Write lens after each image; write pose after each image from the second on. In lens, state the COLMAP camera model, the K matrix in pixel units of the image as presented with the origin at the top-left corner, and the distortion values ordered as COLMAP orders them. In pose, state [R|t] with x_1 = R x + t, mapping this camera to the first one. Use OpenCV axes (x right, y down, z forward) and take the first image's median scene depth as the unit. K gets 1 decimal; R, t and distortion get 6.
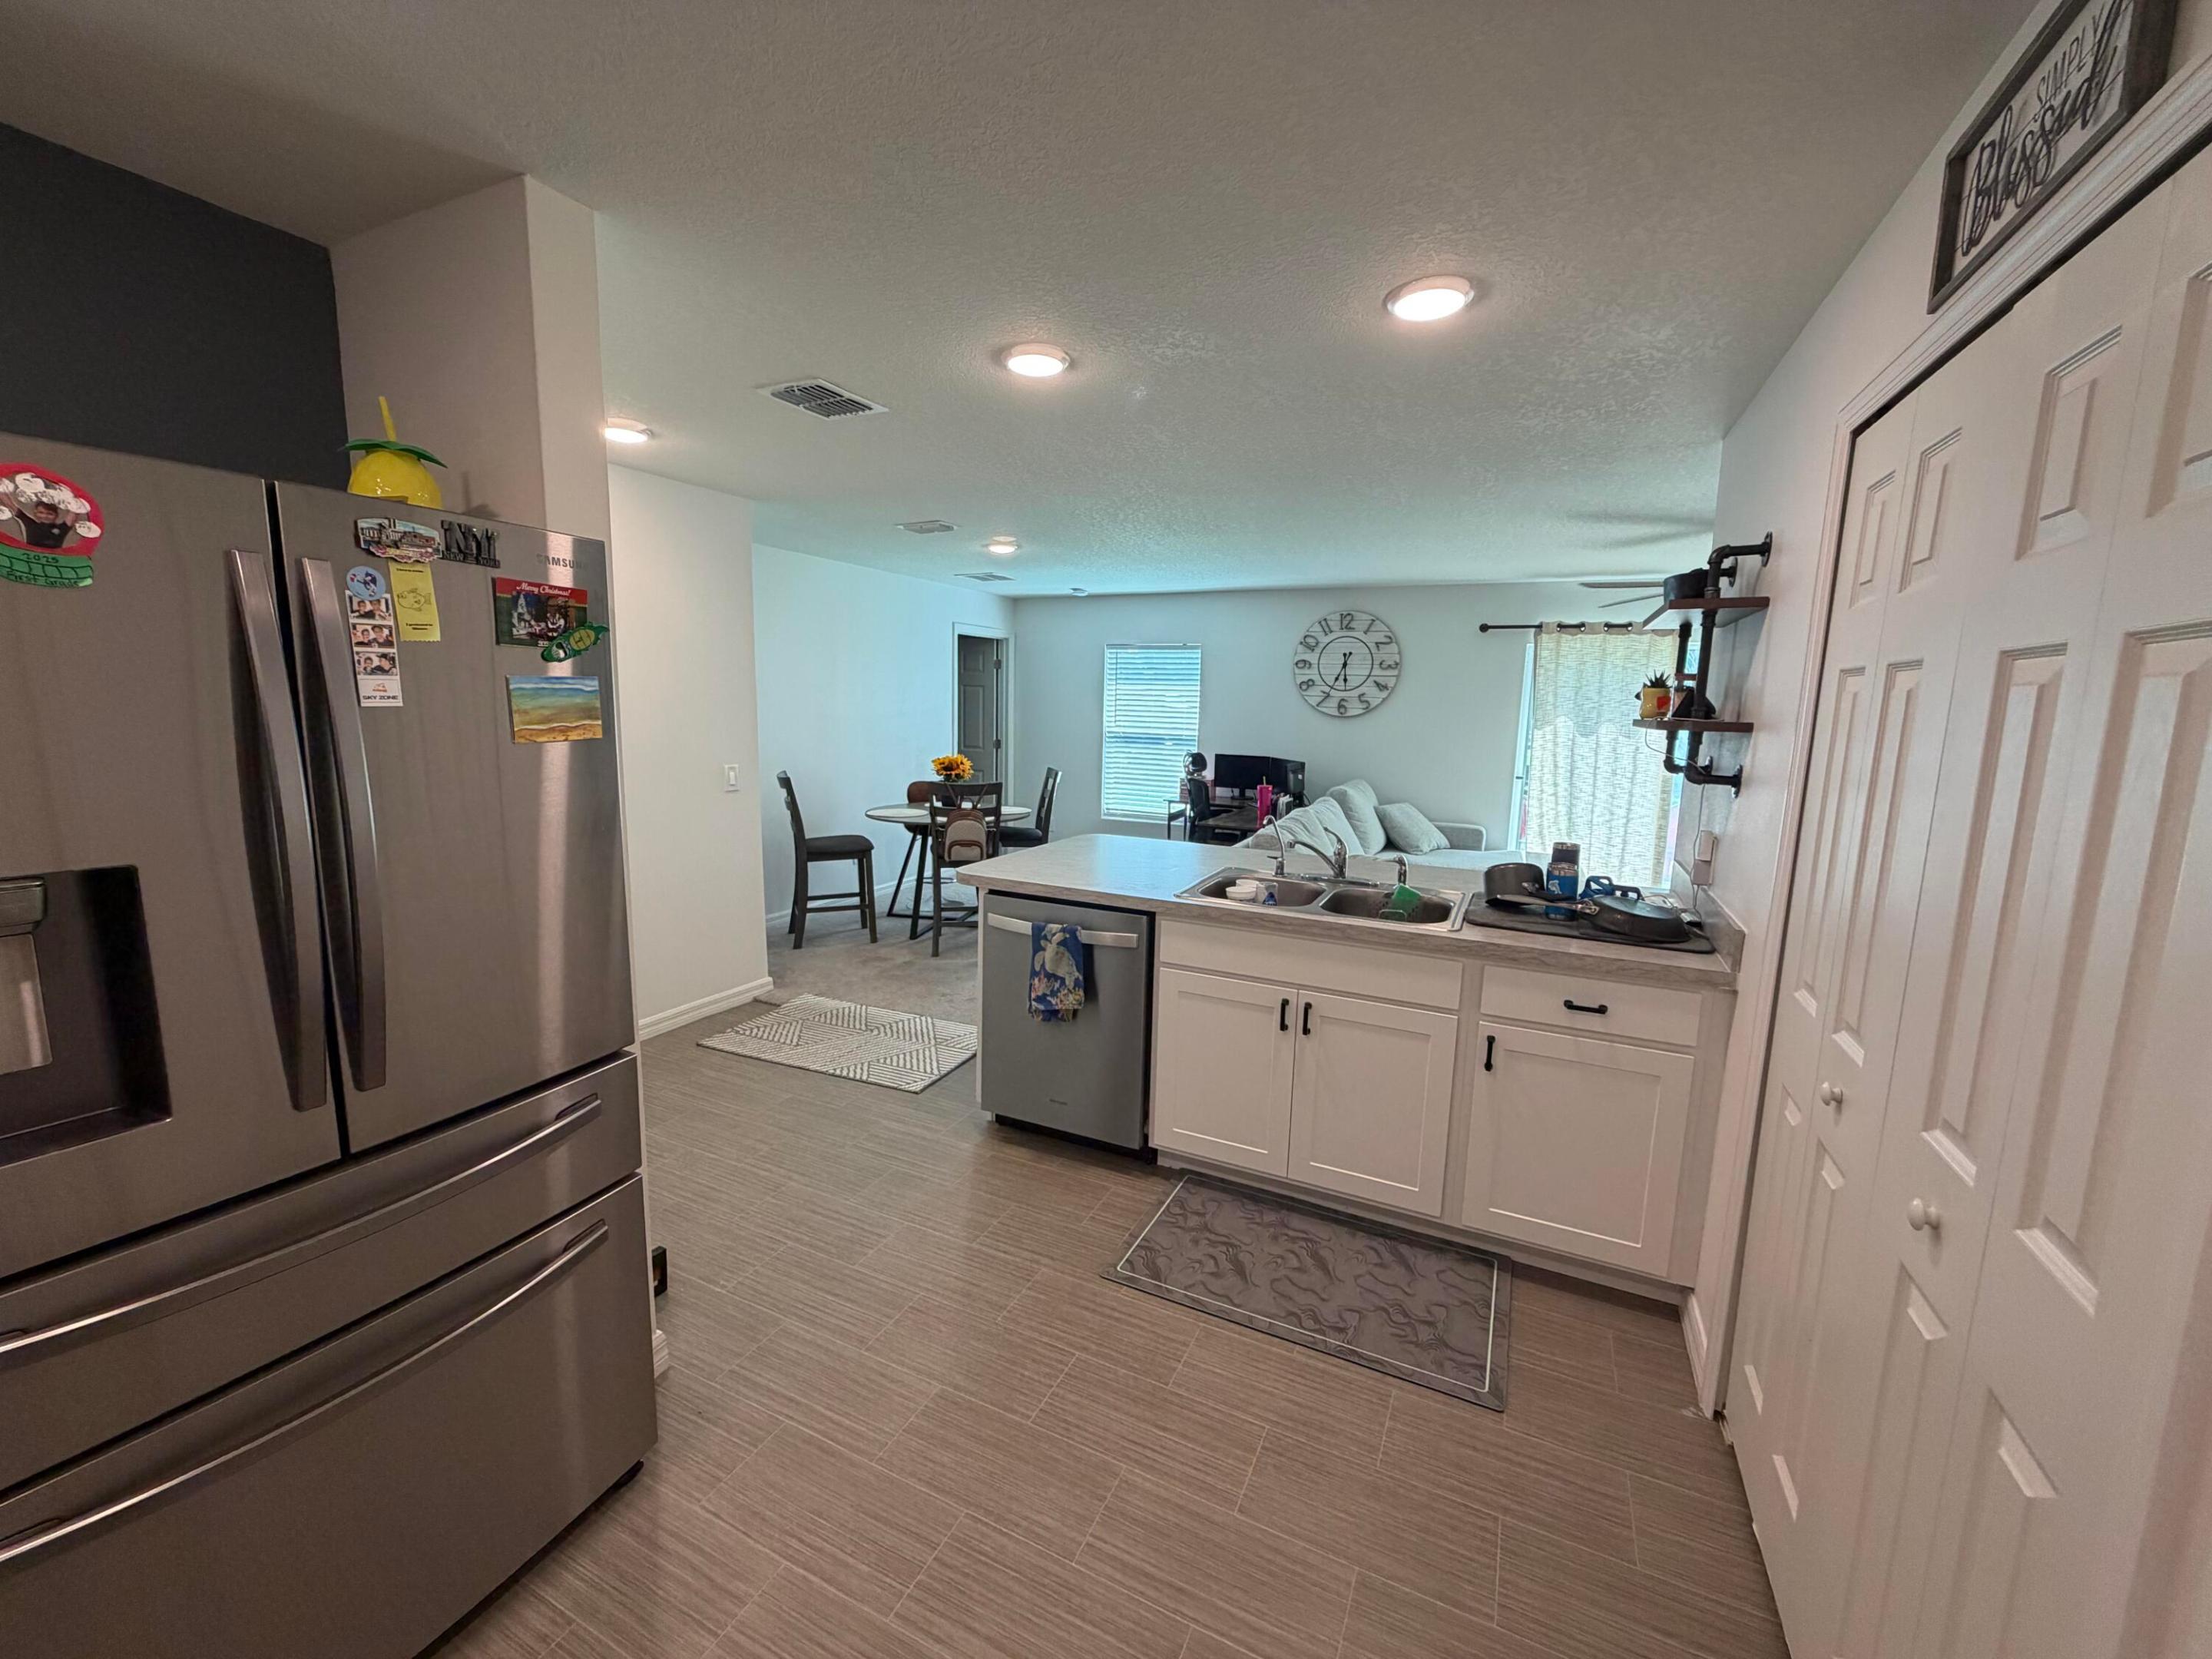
lens RADIAL K [[876.0, 0, 1102.2], [0, 876.0, 831.0], [0, 0, 1]] dist [-0.000441, -0.000086]
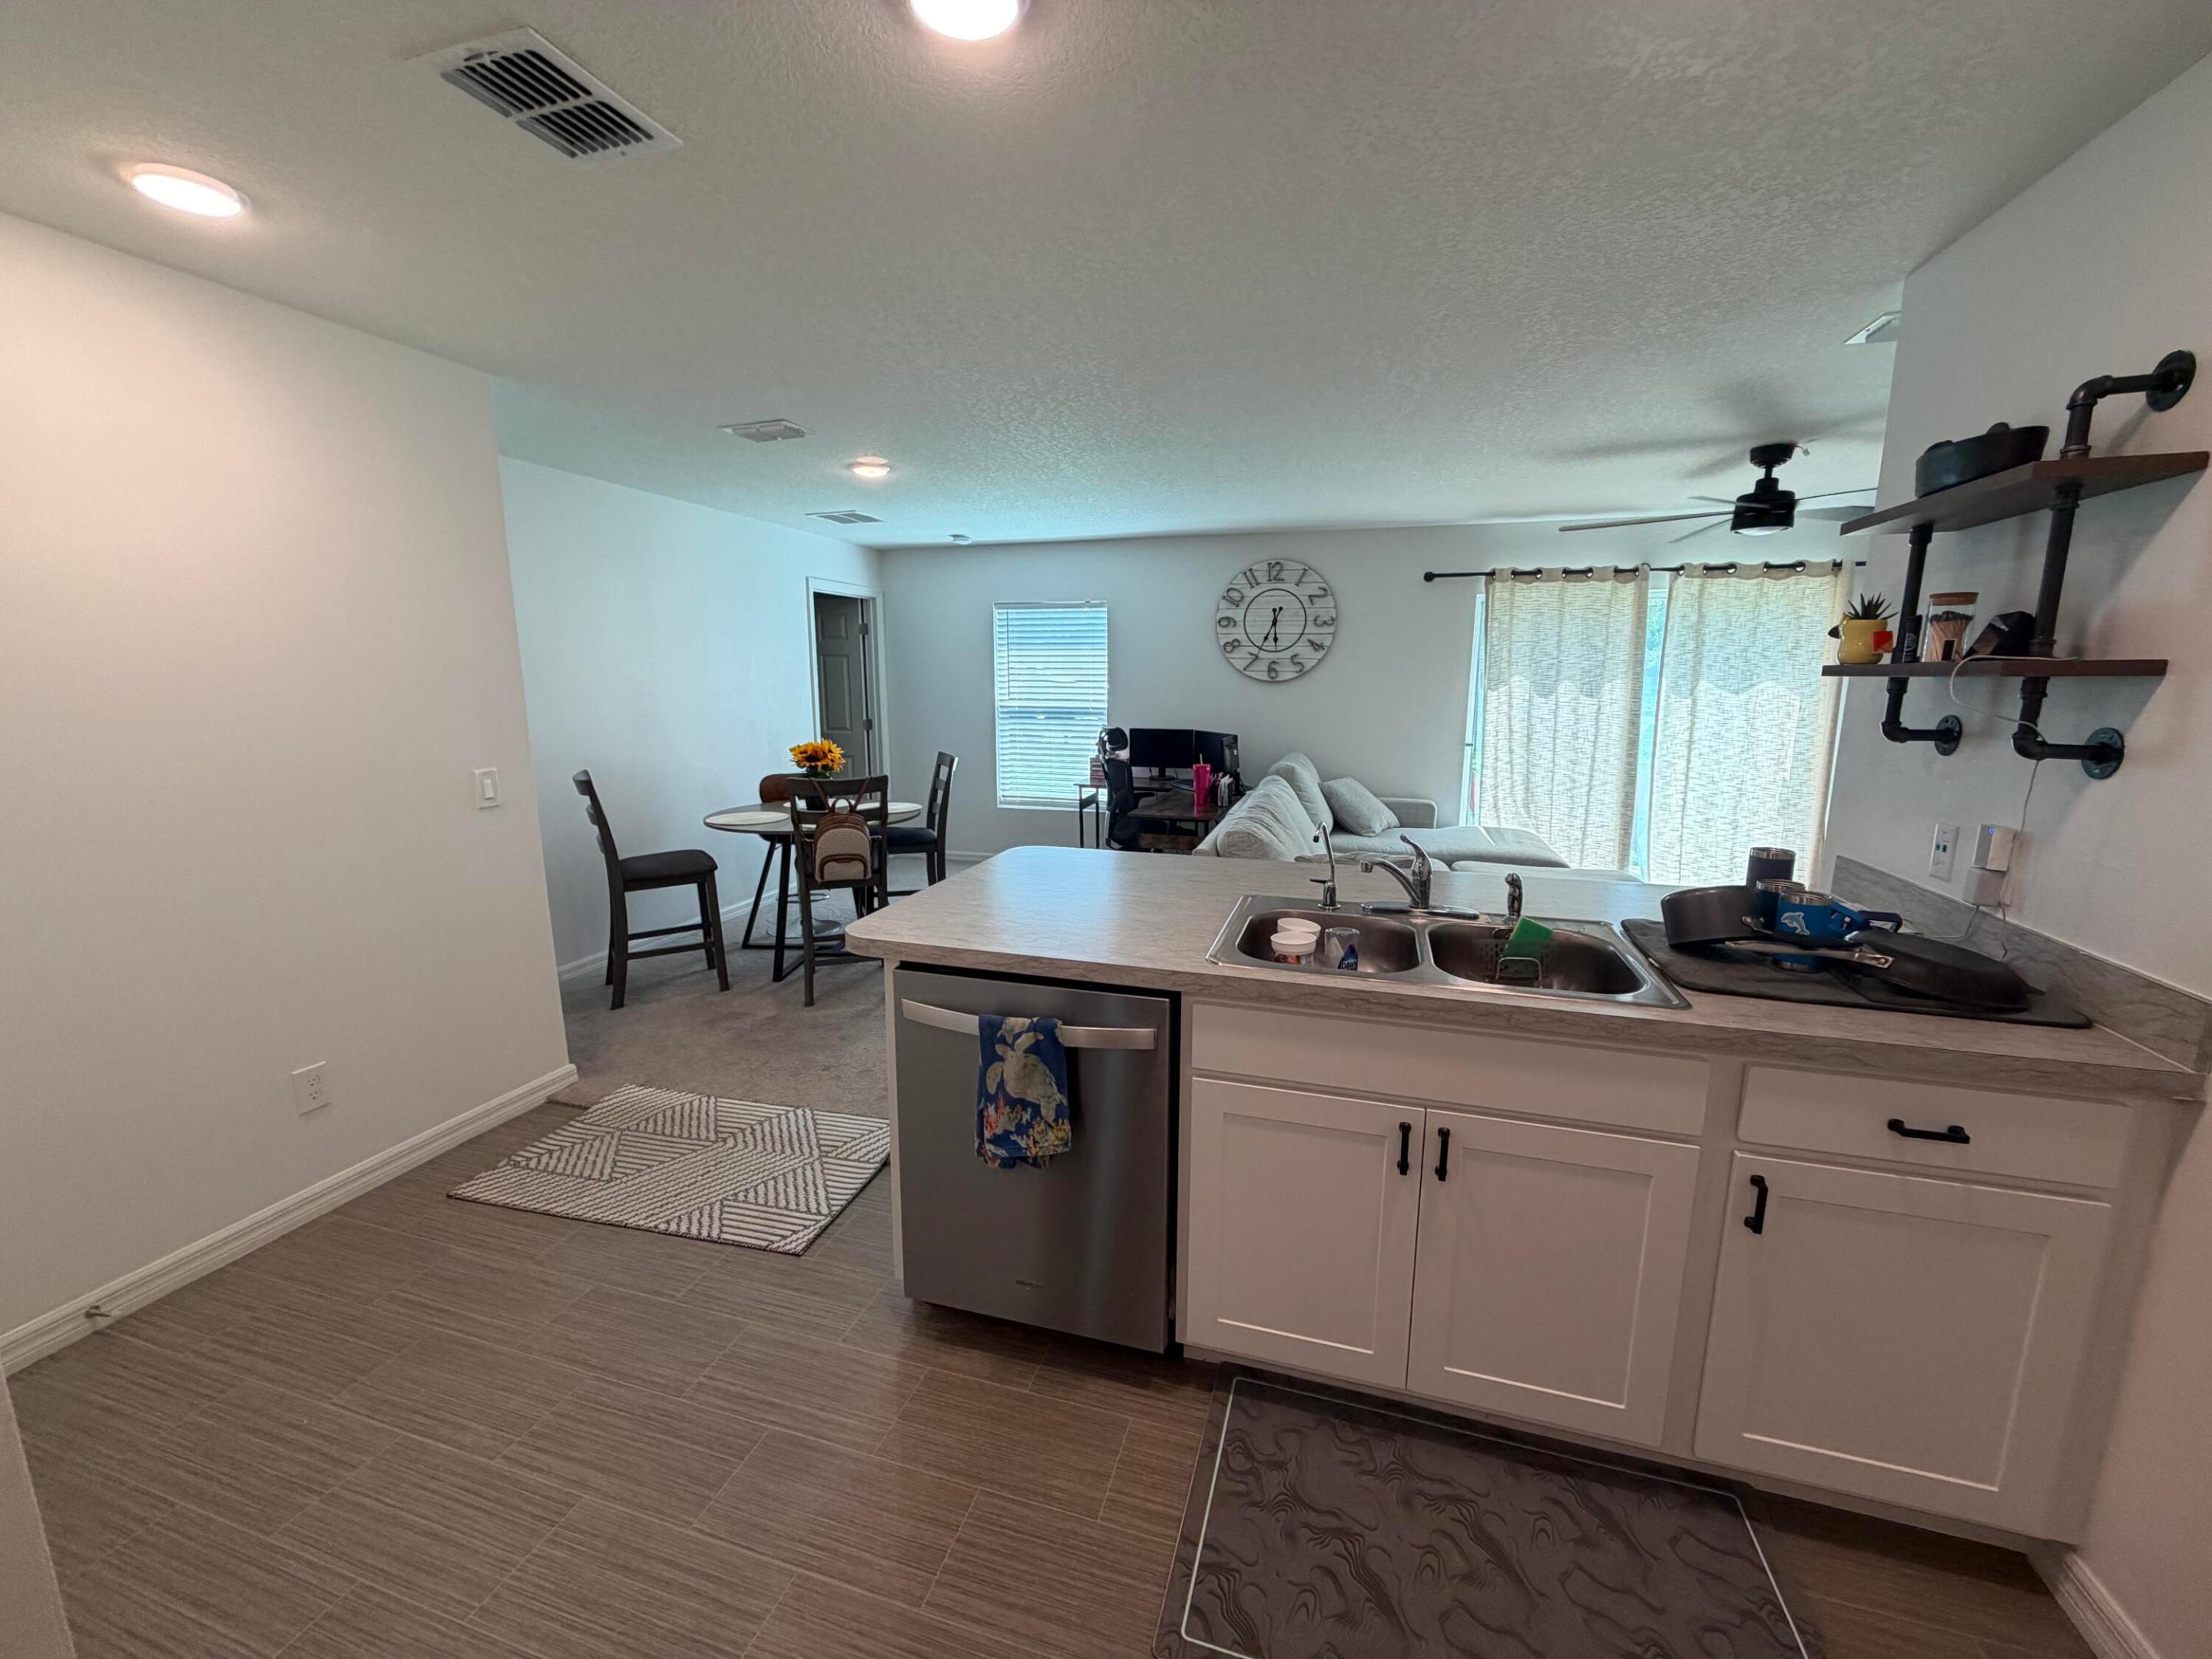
lens RADIAL K [[876.0, 0, 1102.9], [0, 876.0, 829.3], [0, 0, 1]] dist [-0.000441, -0.000086]
pose [[0.987607, -0.048522, 0.149258, -0.081058], [0.044341, 0.998529, 0.031213, -0.043659], [-0.150553, -0.024208, 0.988305, 0.384092]]
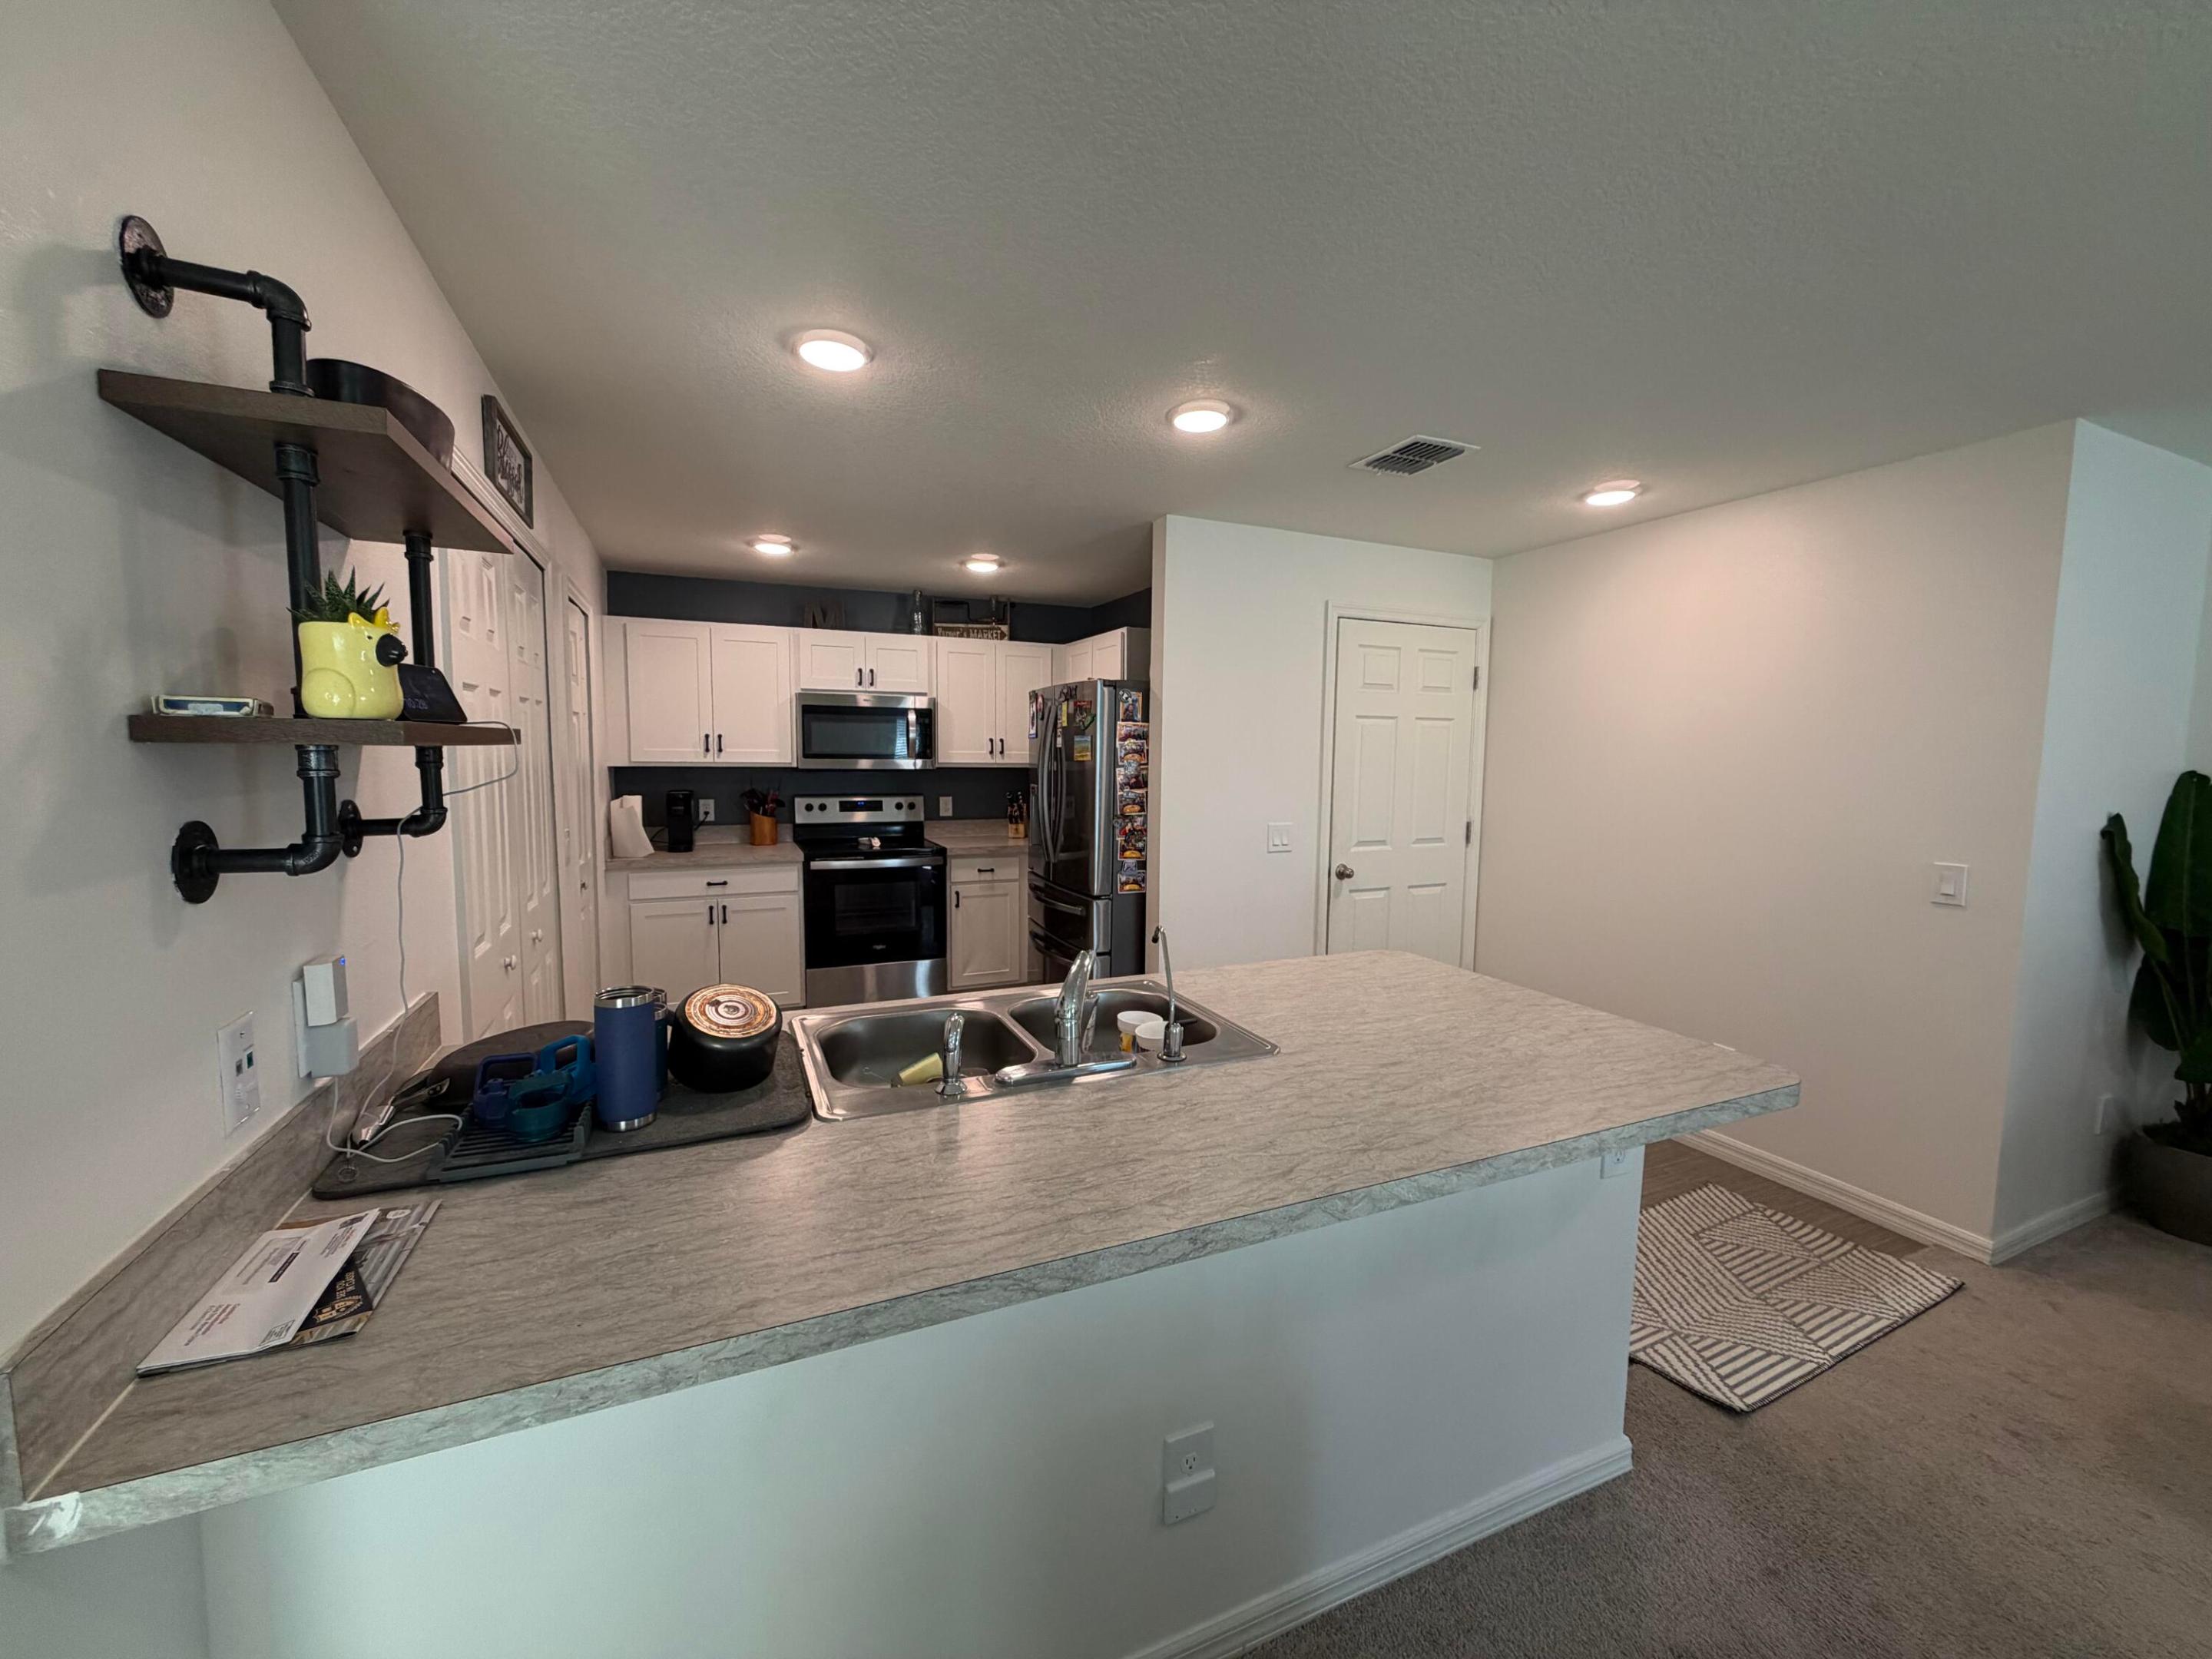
lens RADIAL K [[876.0, 0, 1100.8], [0, 876.0, 826.1], [0, 0, 1]] dist [-0.000441, -0.000086]
pose [[-0.641591, 0.033996, -0.766293, 0.691807], [-0.140716, 0.976846, 0.161154, -0.177783], [0.754029, 0.211224, -0.621952, 1.397079]]
